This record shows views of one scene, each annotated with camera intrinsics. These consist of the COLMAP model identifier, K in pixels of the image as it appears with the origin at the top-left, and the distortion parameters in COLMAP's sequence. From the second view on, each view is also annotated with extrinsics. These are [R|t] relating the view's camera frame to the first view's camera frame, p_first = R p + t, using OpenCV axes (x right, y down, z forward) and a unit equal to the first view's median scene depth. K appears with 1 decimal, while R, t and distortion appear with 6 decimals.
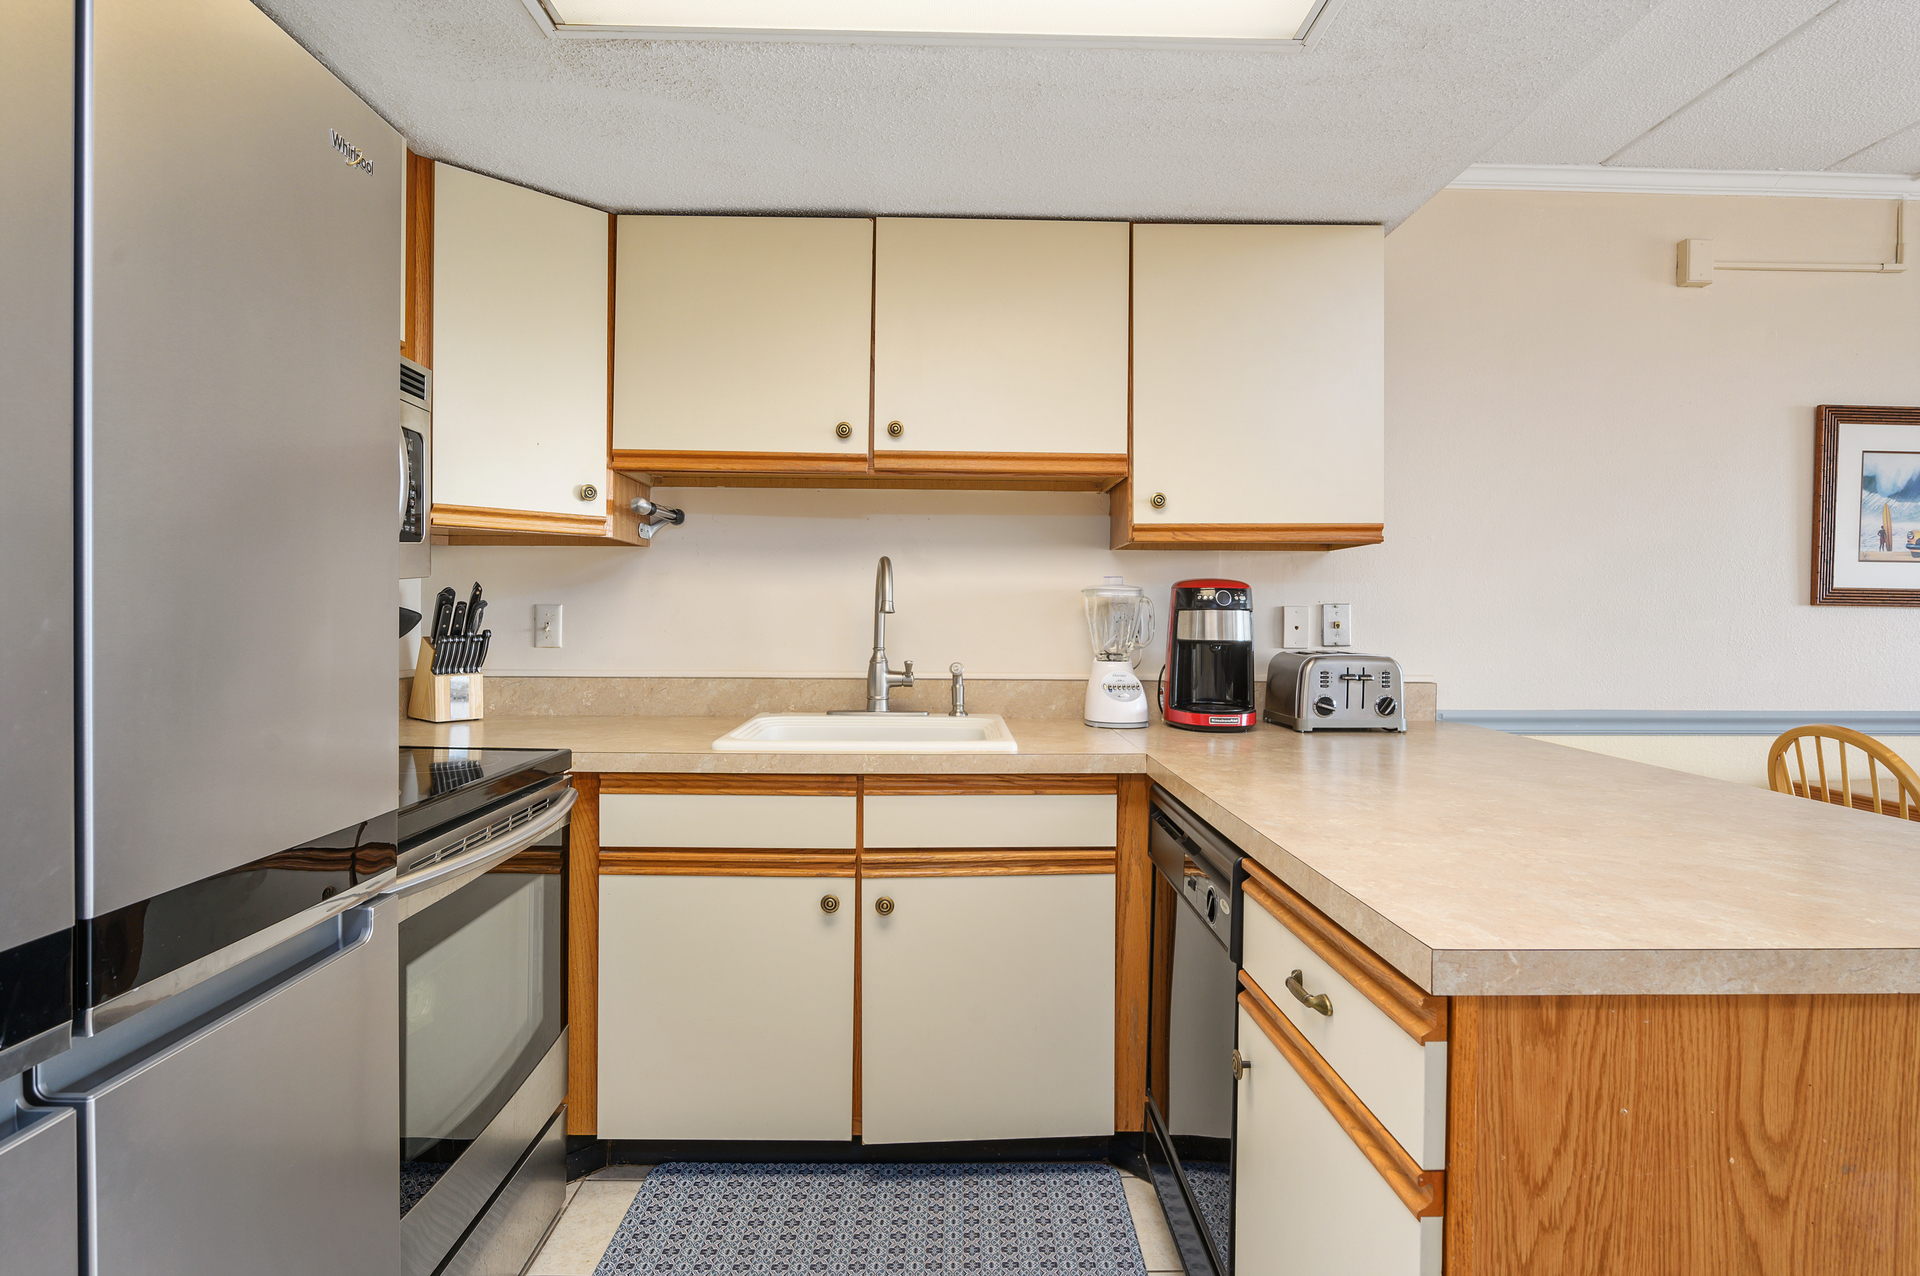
lens RADIAL K [[1001.7, 0, 956.2], [0, 1001.7, 627.4], [0, 0, 1]] dist [-0.011886, 0.002147]
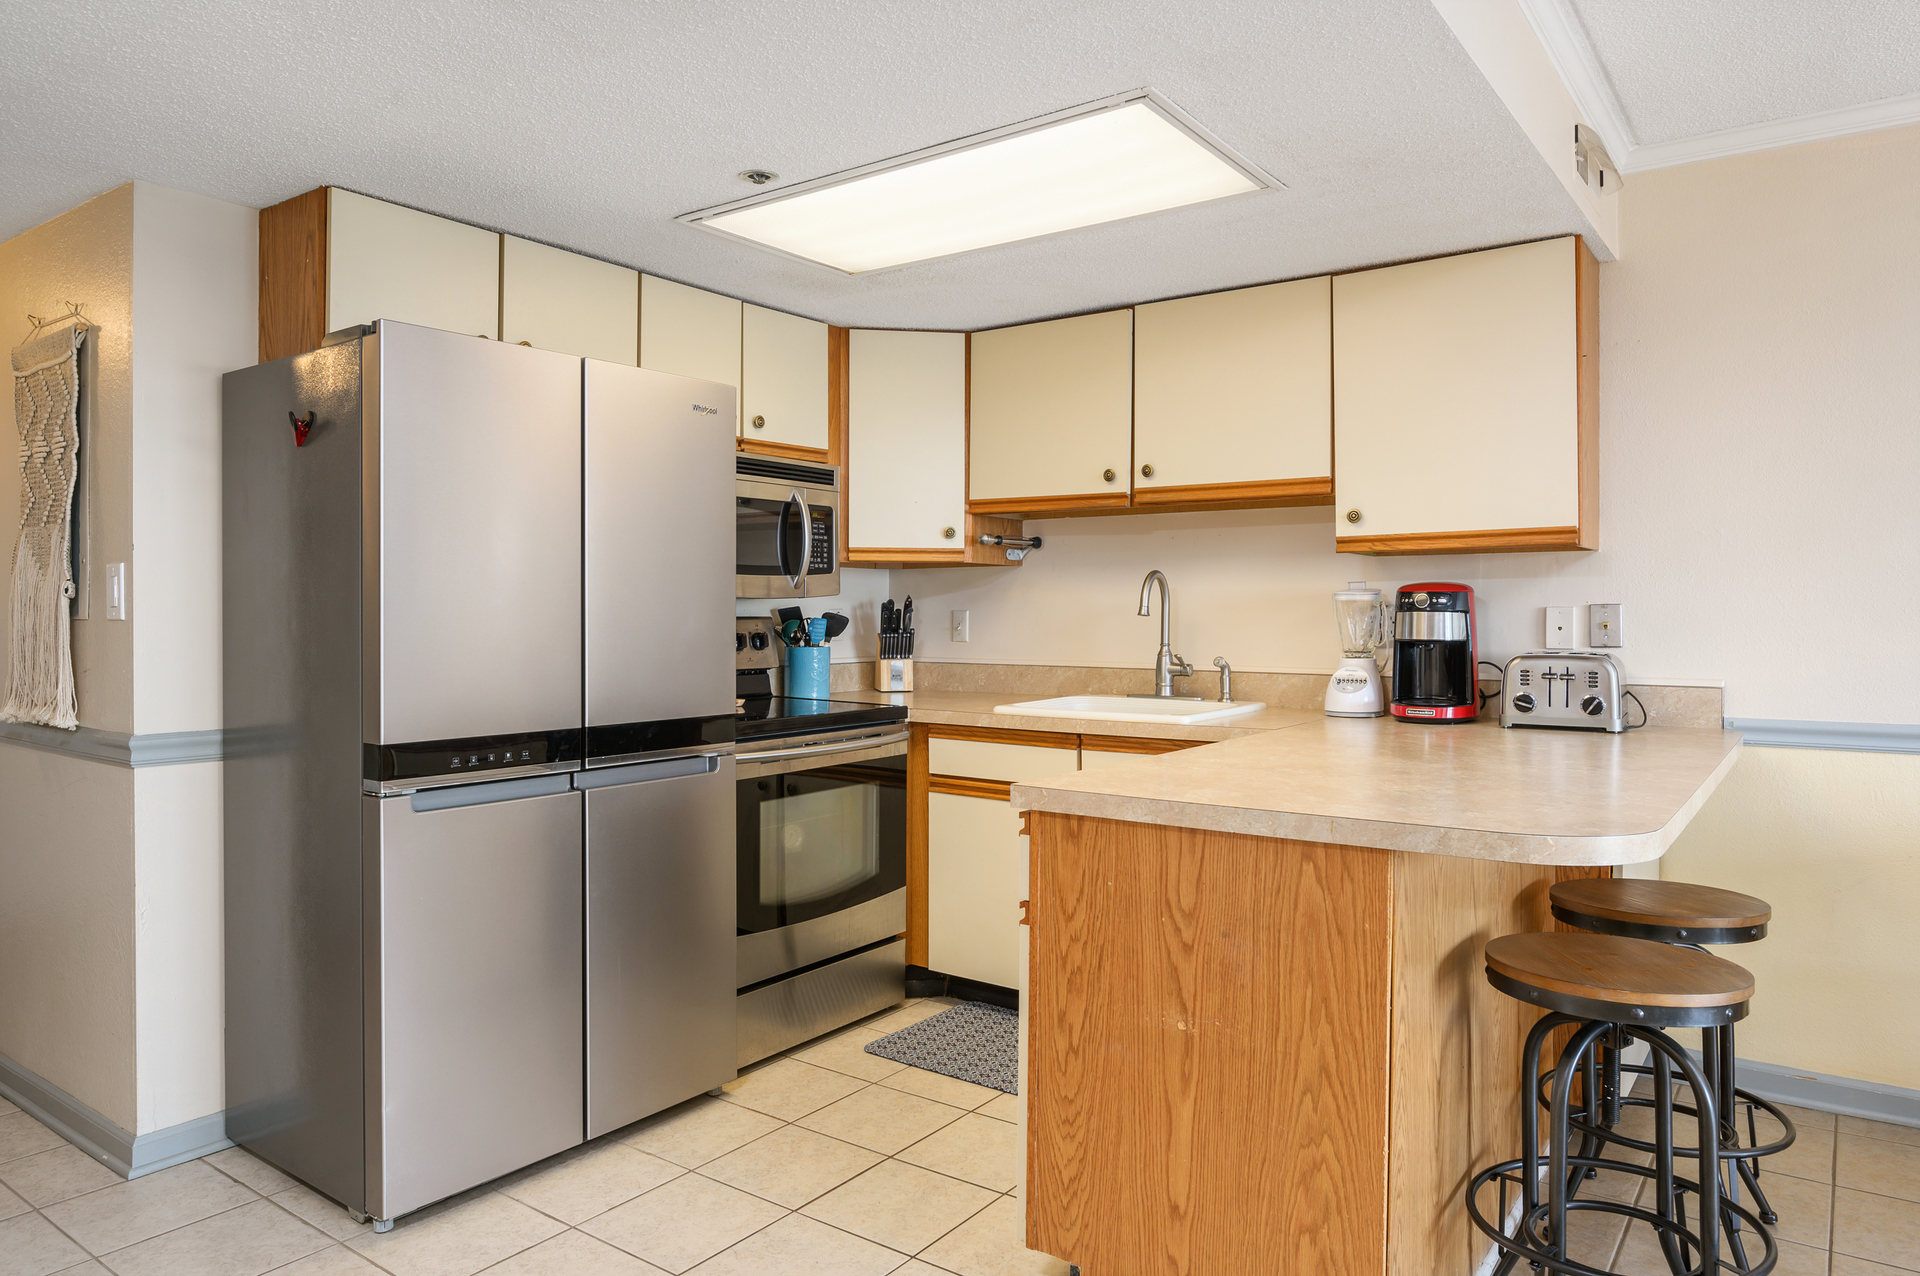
lens RADIAL K [[1218.0, 0, 969.5], [0, 1218.0, 625.5], [0, 0, 1]] dist [-0.007669, 0.001771]
pose [[0.801309, 0.000576, -0.598251, 0.643942], [-0.002891, 0.999992, -0.002909, 0.002987], [0.598244, 0.004060, 0.801304, -0.350443]]
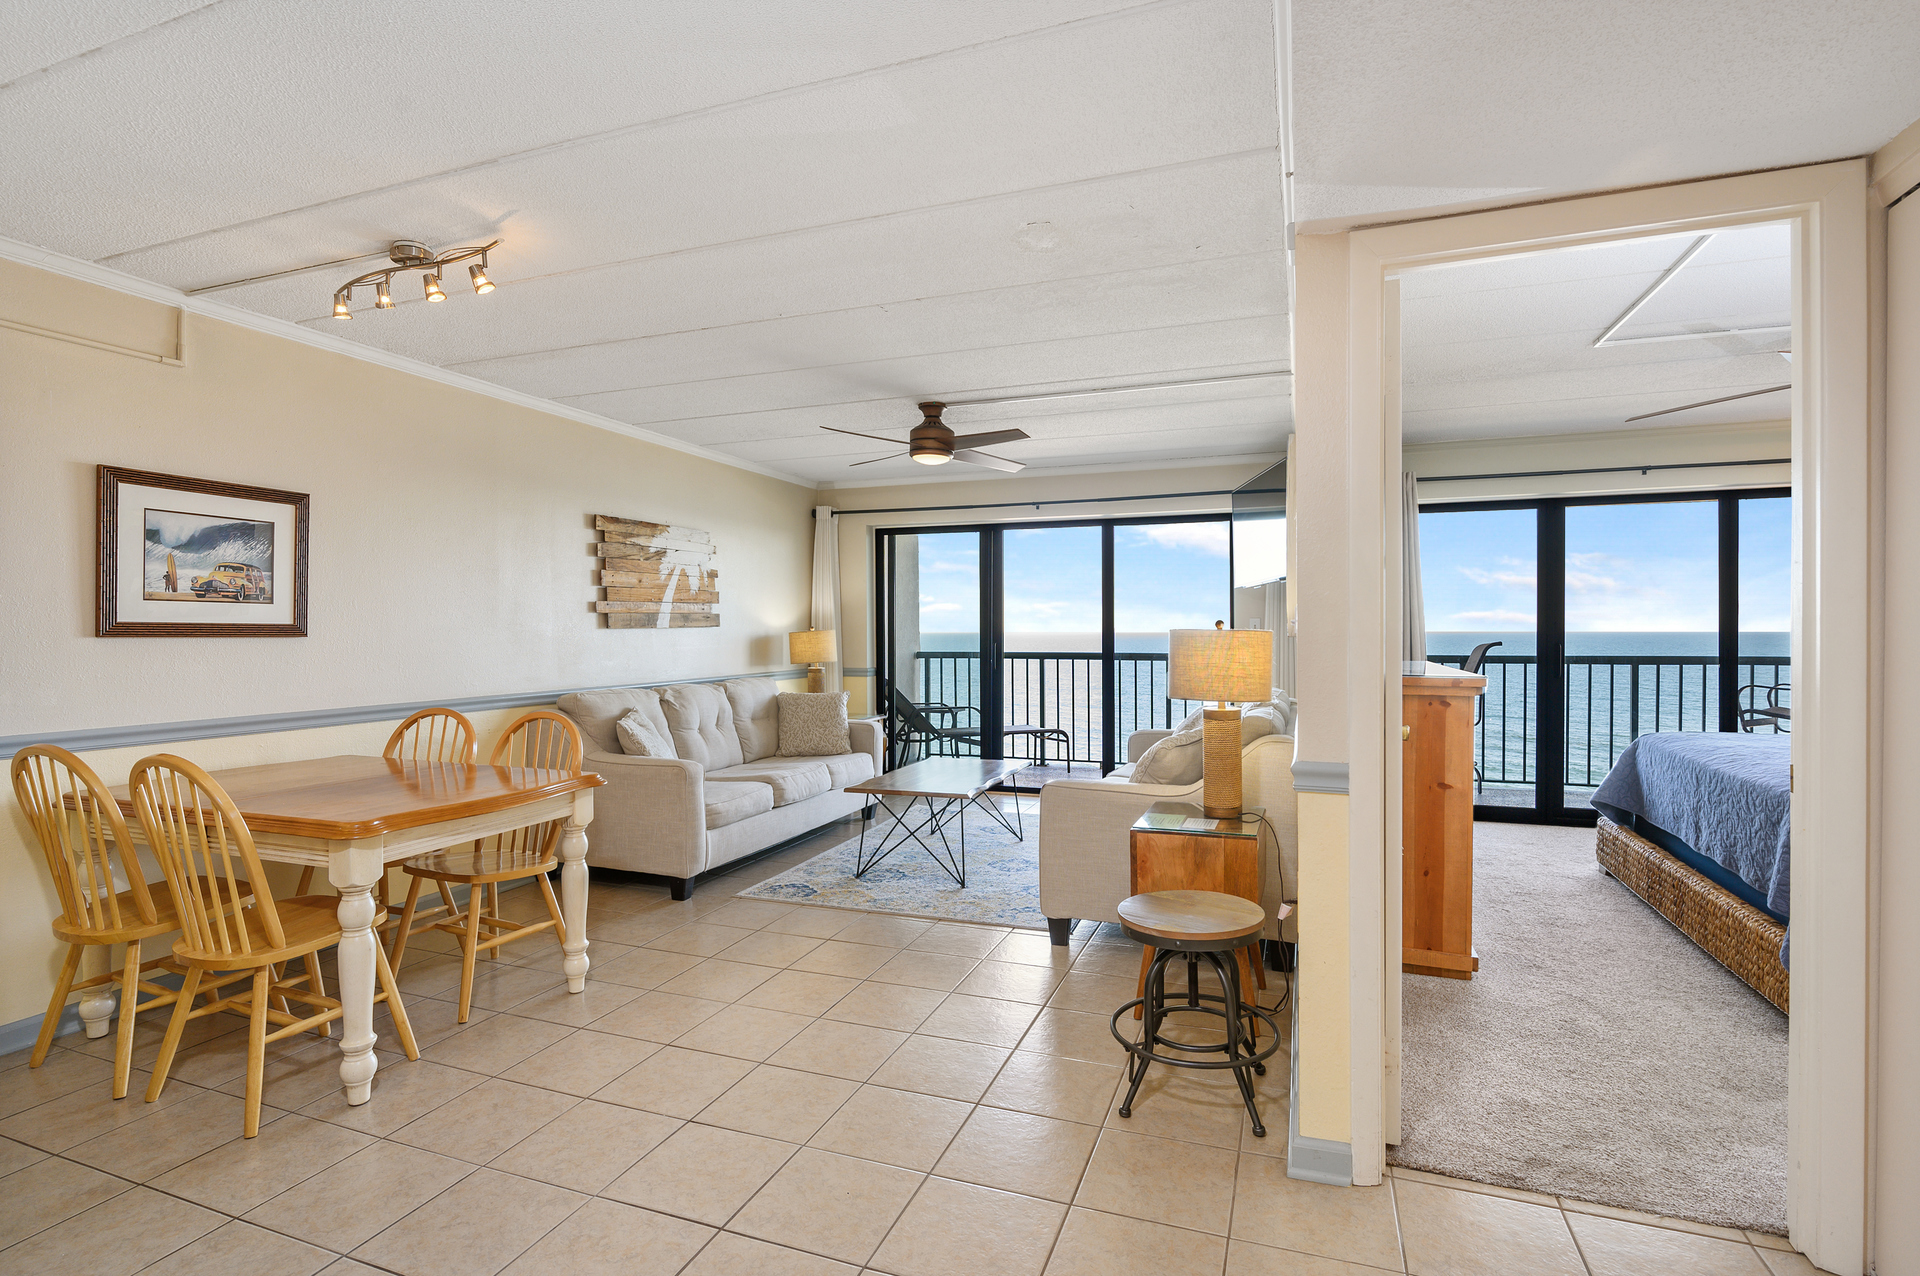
lens RADIAL K [[892.5, 0, 959.8], [0, 892.5, 637.7], [0, 0, 1]] dist [-0.013424, 0.002271]
pose [[0.370160, -0.018000, 0.928794, 0.306278], [0.008314, 0.999836, 0.016064, -0.032538], [-0.928931, 0.001776, 0.370249, -0.340828]]
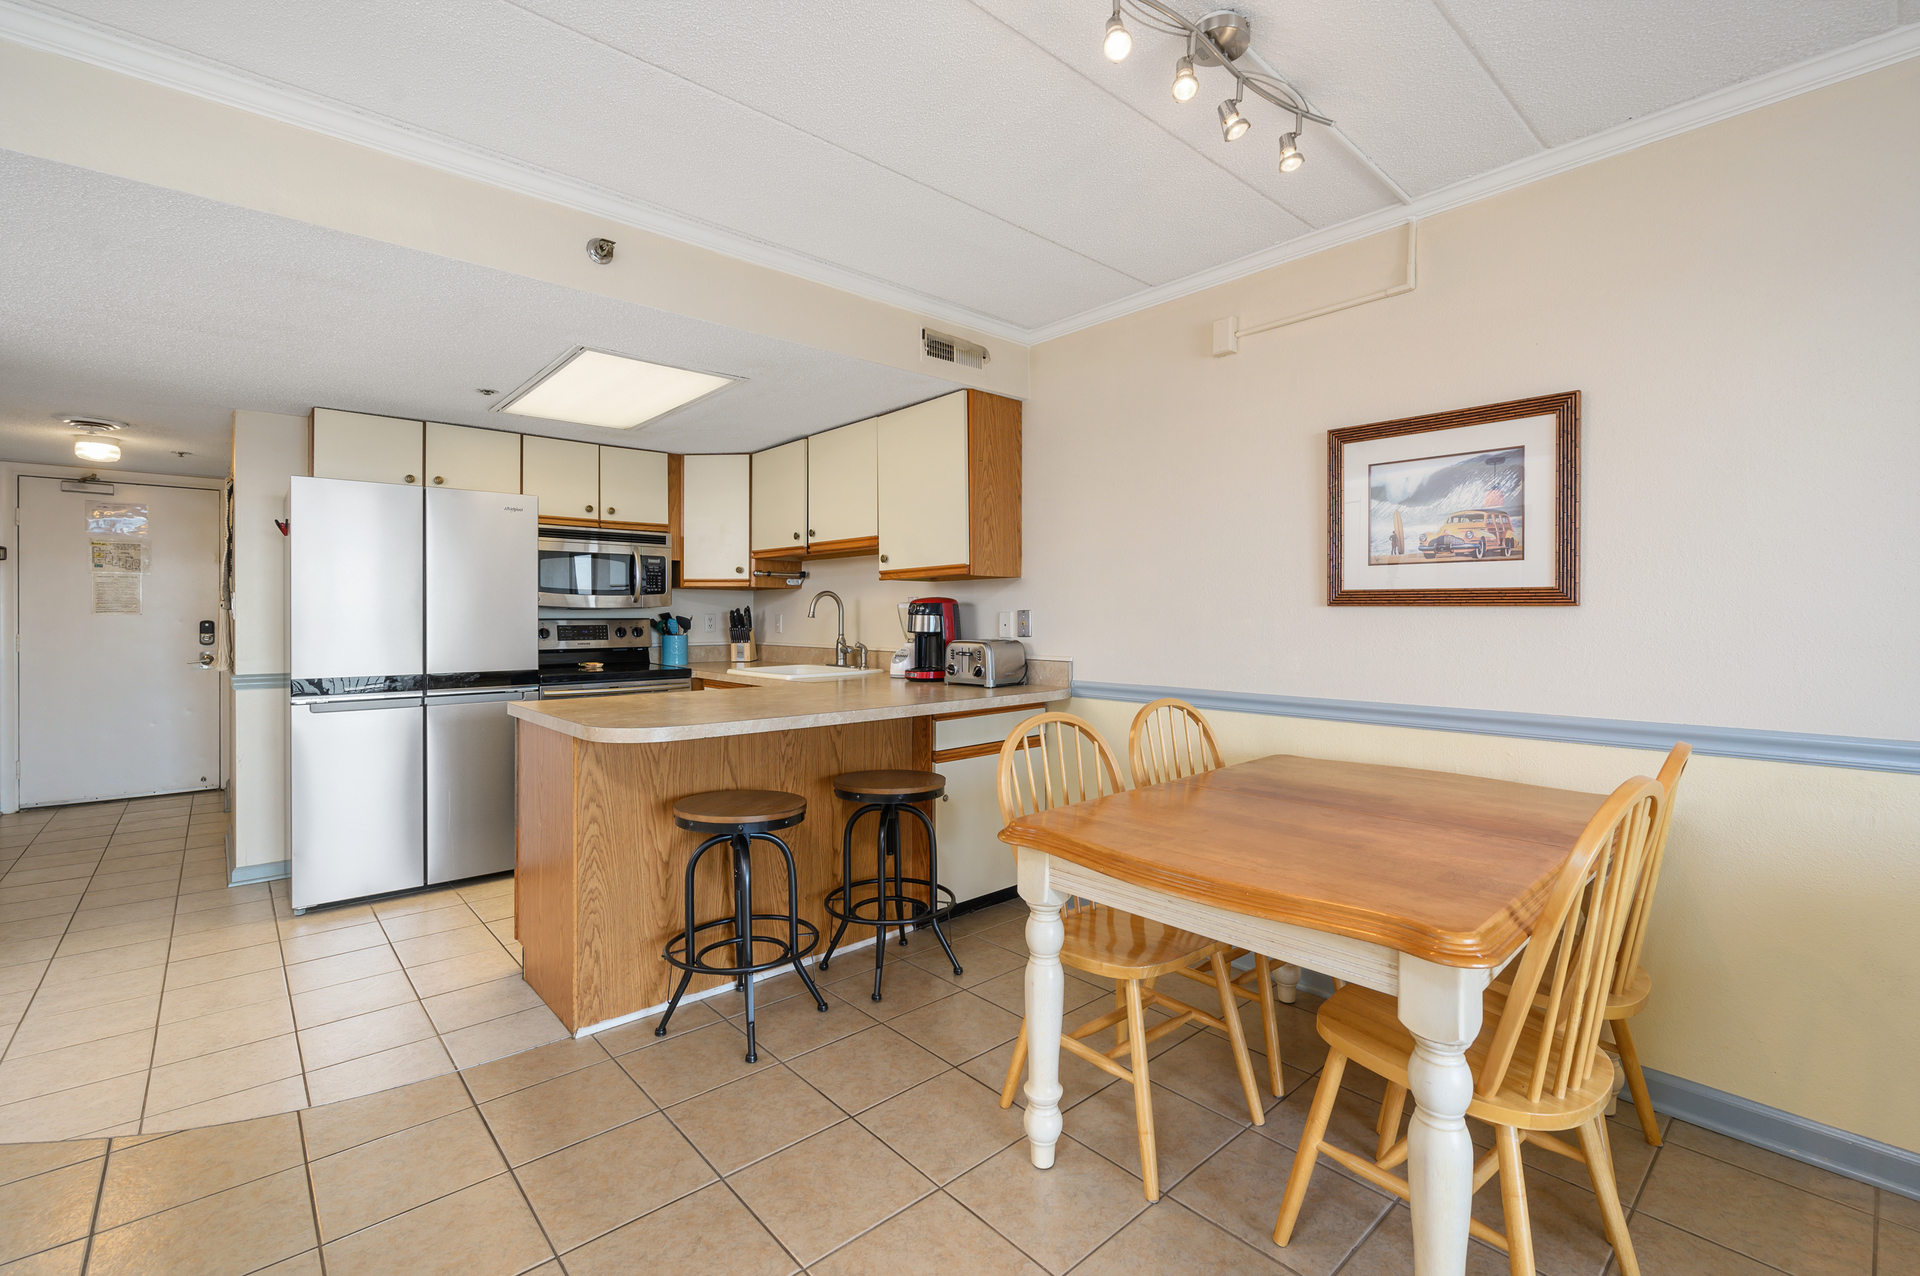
lens RADIAL K [[825.7, 0, 961.8], [0, 825.7, 620.0], [0, 0, 1]] dist [-0.000248, -0.000175]
pose [[0.656427, -0.002919, -0.754384, 1.420472], [-0.003790, 0.999967, -0.007167, 0.002385], [0.754380, 0.007563, 0.656394, 0.066915]]
